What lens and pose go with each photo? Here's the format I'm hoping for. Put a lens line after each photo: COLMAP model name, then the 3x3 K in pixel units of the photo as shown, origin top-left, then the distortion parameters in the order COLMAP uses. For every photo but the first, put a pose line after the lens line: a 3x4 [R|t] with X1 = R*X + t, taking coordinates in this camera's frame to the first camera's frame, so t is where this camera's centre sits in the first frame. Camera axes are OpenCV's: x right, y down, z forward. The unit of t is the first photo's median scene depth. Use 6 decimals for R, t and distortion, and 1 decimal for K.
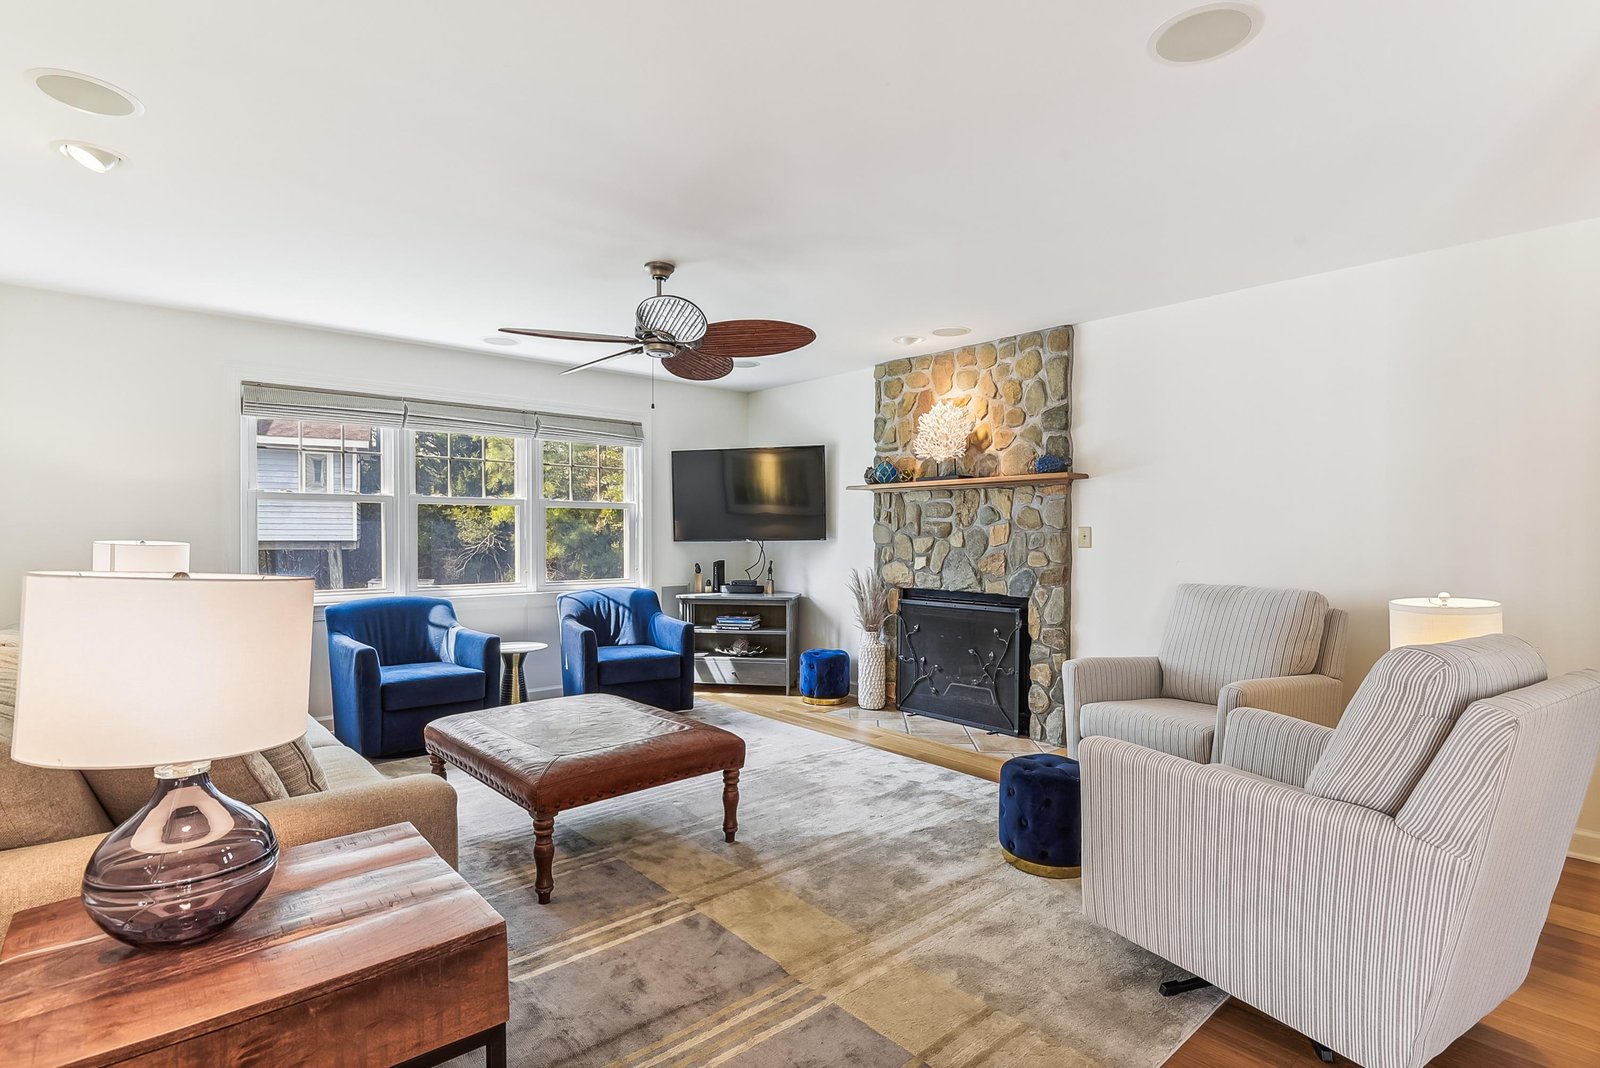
lens RADIAL K [[786.0, 0, 800.0], [0, 786.0, 534.0], [0, 0, 1]] dist [-0.002989, 0.000206]
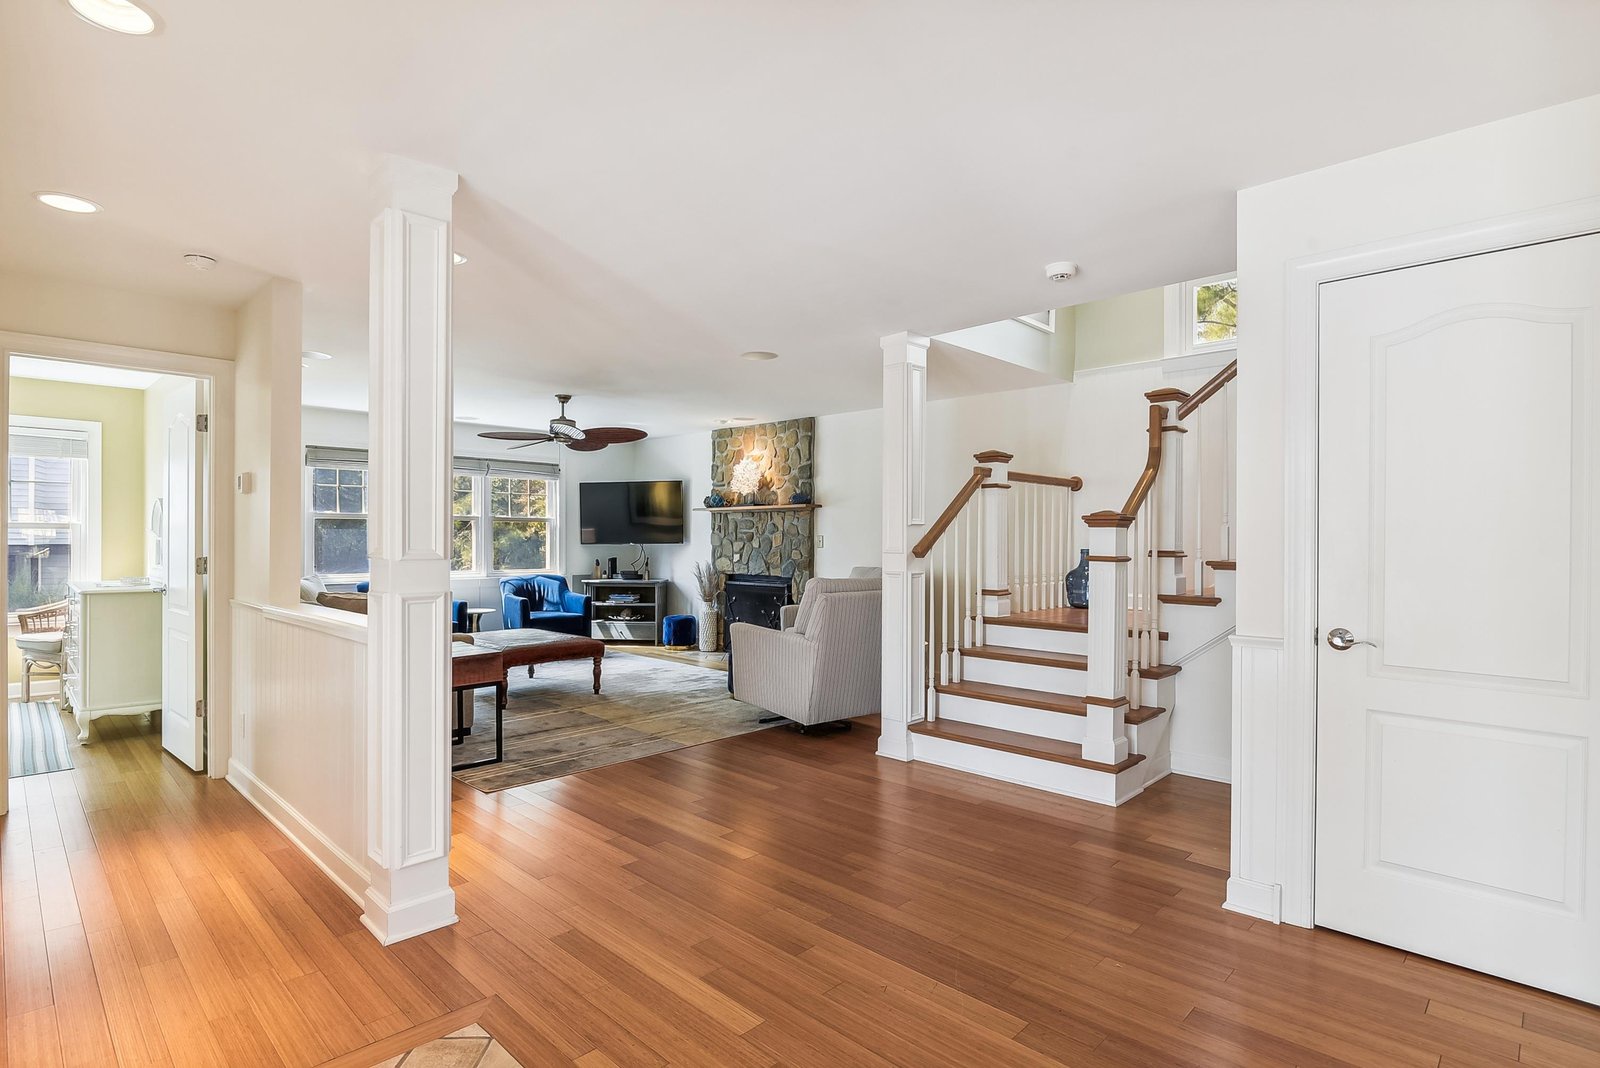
lens RADIAL K [[786.0, 0, 800.0], [0, 786.0, 534.0], [0, 0, 1]] dist [-0.002989, 0.000206]
pose [[0.996496, 0.002627, 0.083605, 0.147443], [-0.002103, 0.999978, -0.006361, -0.001250], [-0.083620, 0.006163, 0.996479, -0.590032]]
